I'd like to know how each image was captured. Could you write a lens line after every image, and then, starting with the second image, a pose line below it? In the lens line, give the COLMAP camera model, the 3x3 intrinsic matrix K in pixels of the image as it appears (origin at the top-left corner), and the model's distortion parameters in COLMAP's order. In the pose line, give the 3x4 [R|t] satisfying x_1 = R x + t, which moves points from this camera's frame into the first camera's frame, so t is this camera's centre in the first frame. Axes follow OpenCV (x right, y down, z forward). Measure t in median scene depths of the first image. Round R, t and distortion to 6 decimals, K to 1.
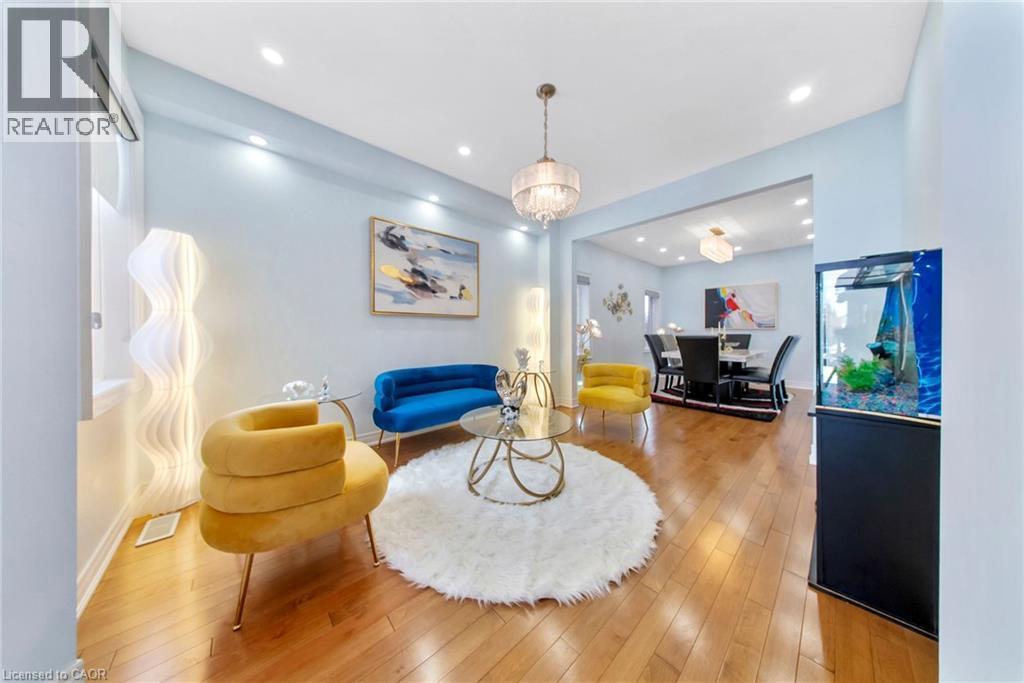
lens RADIAL K [[301.6, 0, 509.3], [0, 301.6, 336.3], [0, 0, 1]] dist [-0.002622, -0.000906]
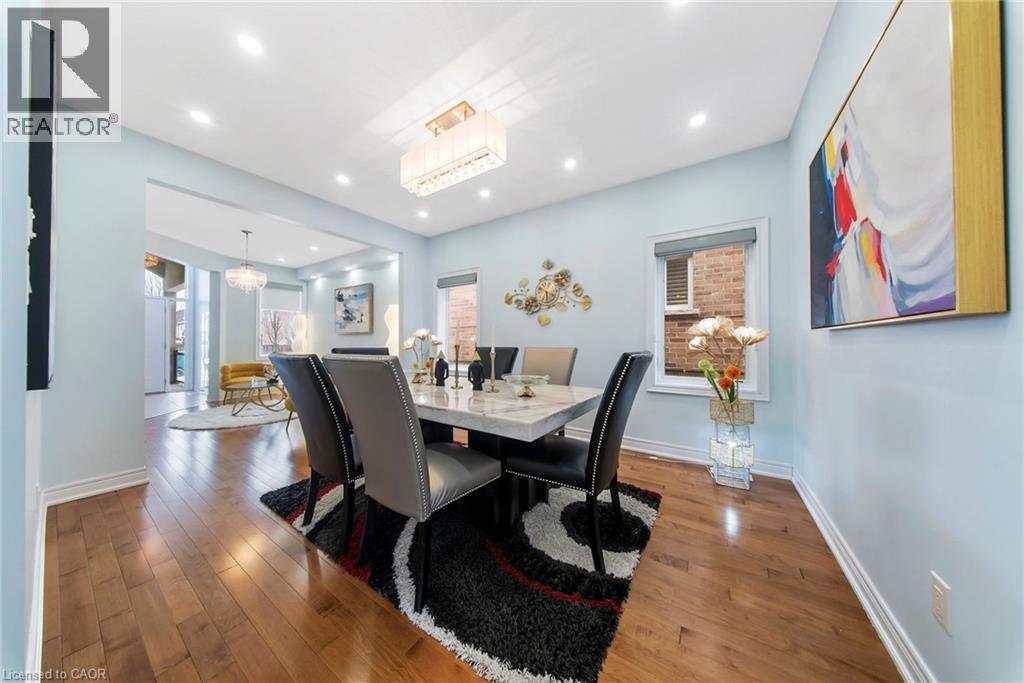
lens RADIAL K [[301.6, 0, 507.5], [0, 301.6, 342.4], [0, 0, 1]] dist [-0.002622, -0.000906]
pose [[0.248077, -0.000746, -0.968740, 1.707154], [-0.013304, 0.999903, -0.004177, -0.024329], [0.968649, 0.013925, 0.248043, 1.475075]]
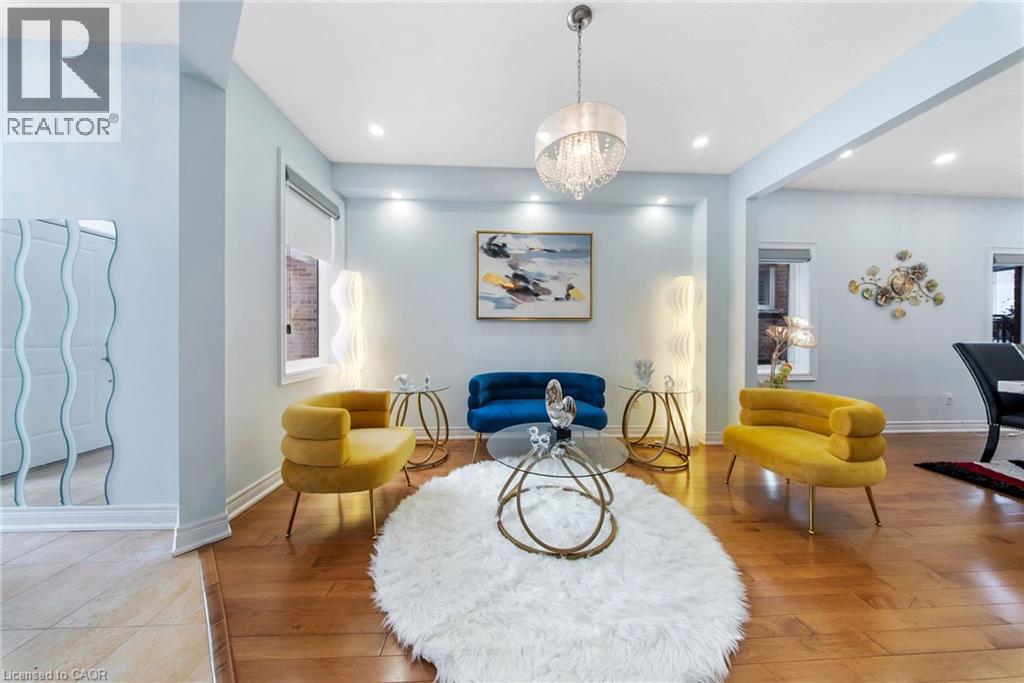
lens RADIAL K [[301.6, 0, 504.4], [0, 301.6, 342.4], [0, 0, 1]] dist [-0.002622, -0.000906]
pose [[0.762936, 0.016723, -0.646257, 0.305144], [-0.013108, 0.999860, 0.010398, -0.004144], [0.646341, 0.000538, 0.763049, 0.200320]]
